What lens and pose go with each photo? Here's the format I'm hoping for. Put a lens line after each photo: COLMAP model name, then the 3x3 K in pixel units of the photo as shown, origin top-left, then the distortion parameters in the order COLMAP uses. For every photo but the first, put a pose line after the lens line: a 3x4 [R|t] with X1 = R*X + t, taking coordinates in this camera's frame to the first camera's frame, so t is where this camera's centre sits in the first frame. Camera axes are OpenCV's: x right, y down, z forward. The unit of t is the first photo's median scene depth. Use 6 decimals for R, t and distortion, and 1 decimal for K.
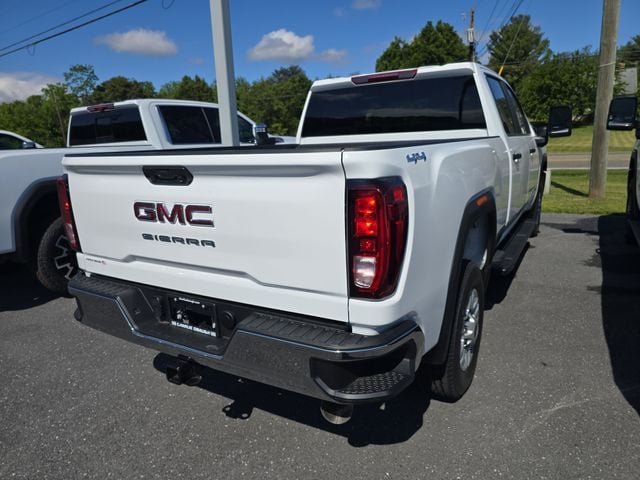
lens RADIAL K [[437.7, 0, 319.9], [0, 437.7, 236.9], [0, 0, 1]] dist [0.026193, -0.024190]
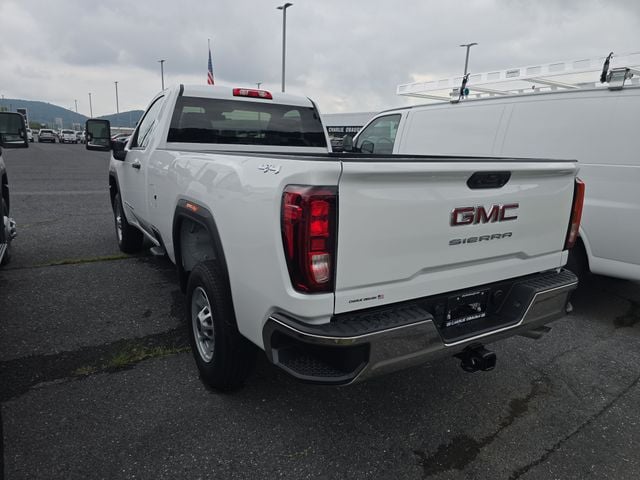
lens RADIAL K [[437.7, 0, 322.3], [0, 437.7, 243.1], [0, 0, 1]] dist [0.026193, -0.024190]
pose [[0.455024, -0.136822, 0.879905, -1.489493], [0.155073, 0.985202, 0.073003, -0.125312], [-0.876873, 0.103231, 0.469508, 0.833864]]
